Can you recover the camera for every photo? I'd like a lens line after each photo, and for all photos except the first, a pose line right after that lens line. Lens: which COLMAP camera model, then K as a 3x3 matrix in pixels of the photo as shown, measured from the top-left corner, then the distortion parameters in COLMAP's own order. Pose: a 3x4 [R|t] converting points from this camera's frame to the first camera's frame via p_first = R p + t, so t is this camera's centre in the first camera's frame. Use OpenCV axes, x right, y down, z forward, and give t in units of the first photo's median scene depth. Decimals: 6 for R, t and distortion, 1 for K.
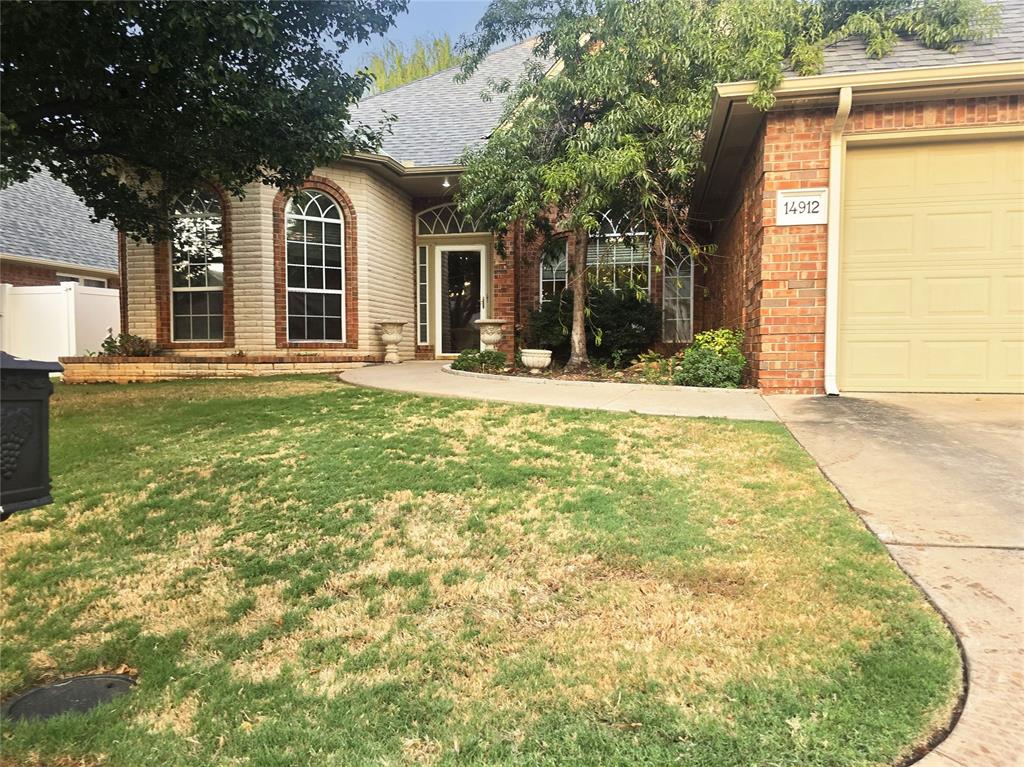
lens RADIAL K [[705.1, 0, 501.6], [0, 705.1, 410.8], [0, 0, 1]] dist [0.061655, -0.055824]
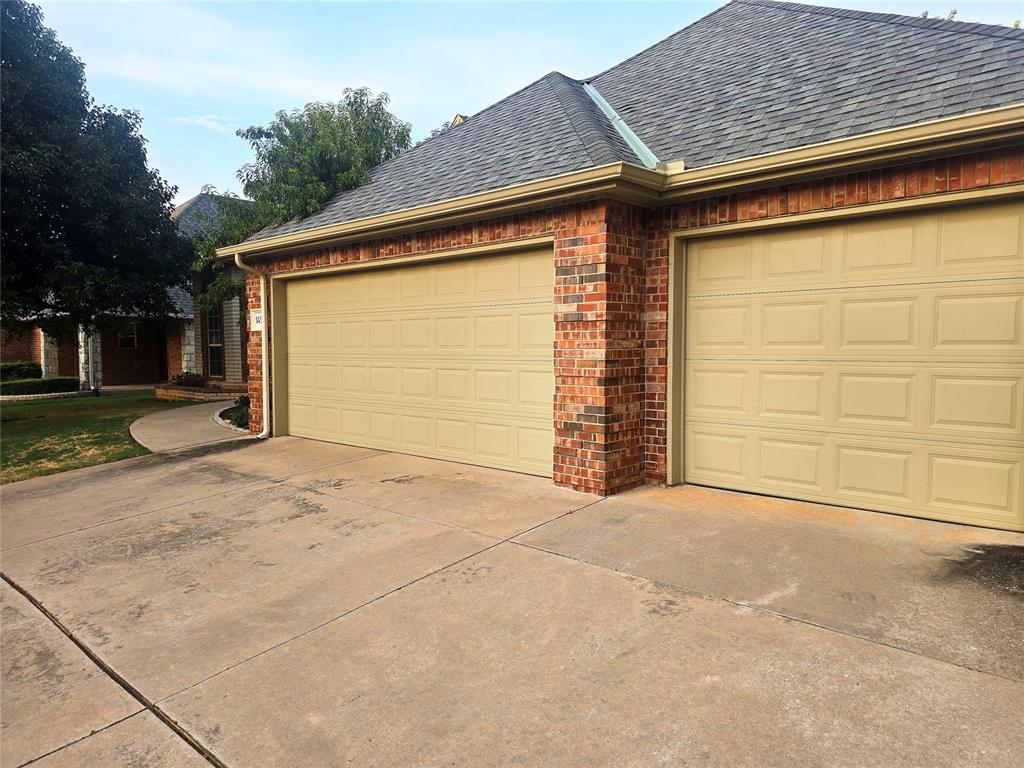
lens RADIAL K [[705.1, 0, 547.8], [0, 705.1, 382.4], [0, 0, 1]] dist [0.061655, -0.055824]
pose [[0.855781, 0.028144, -0.516573, 1.813371], [-0.039280, 0.999172, -0.010636, -0.156678], [0.515845, 0.029393, 0.856177, -0.017417]]
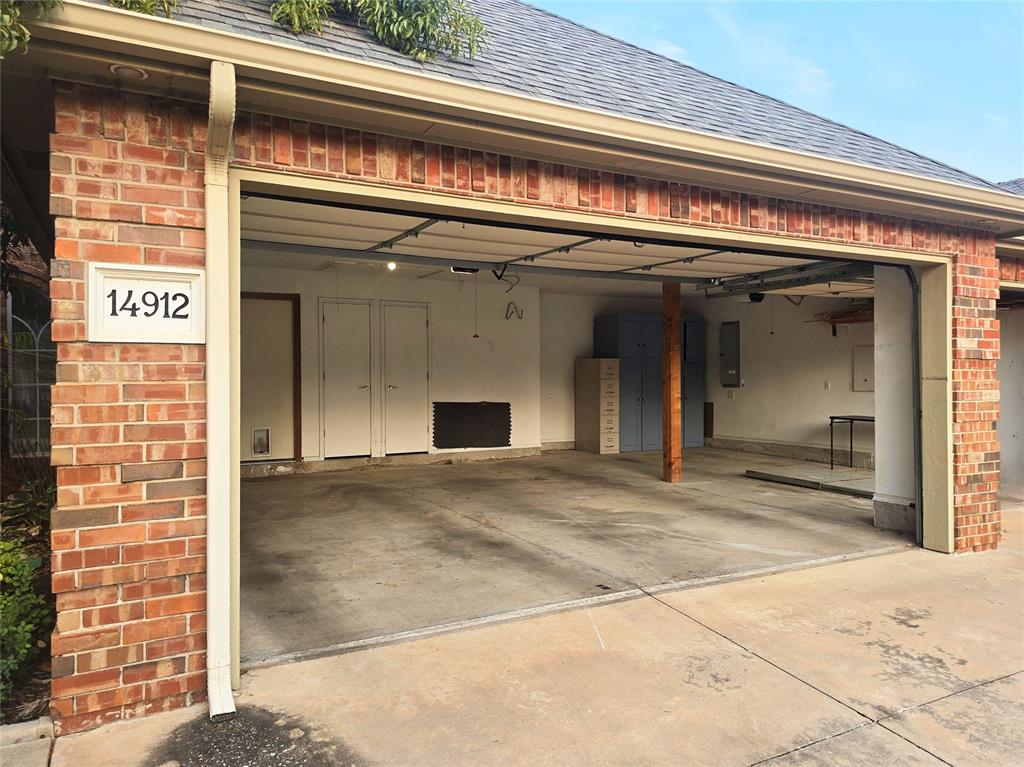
lens RADIAL K [[705.1, 0, 498.4], [0, 705.1, 375.4], [0, 0, 1]] dist [0.061655, -0.055824]
pose [[0.784135, 0.003460, 0.620581, 0.317775], [0.042180, 0.997375, -0.058858, -0.206864], [-0.619156, 0.072328, 0.781930, 0.517858]]
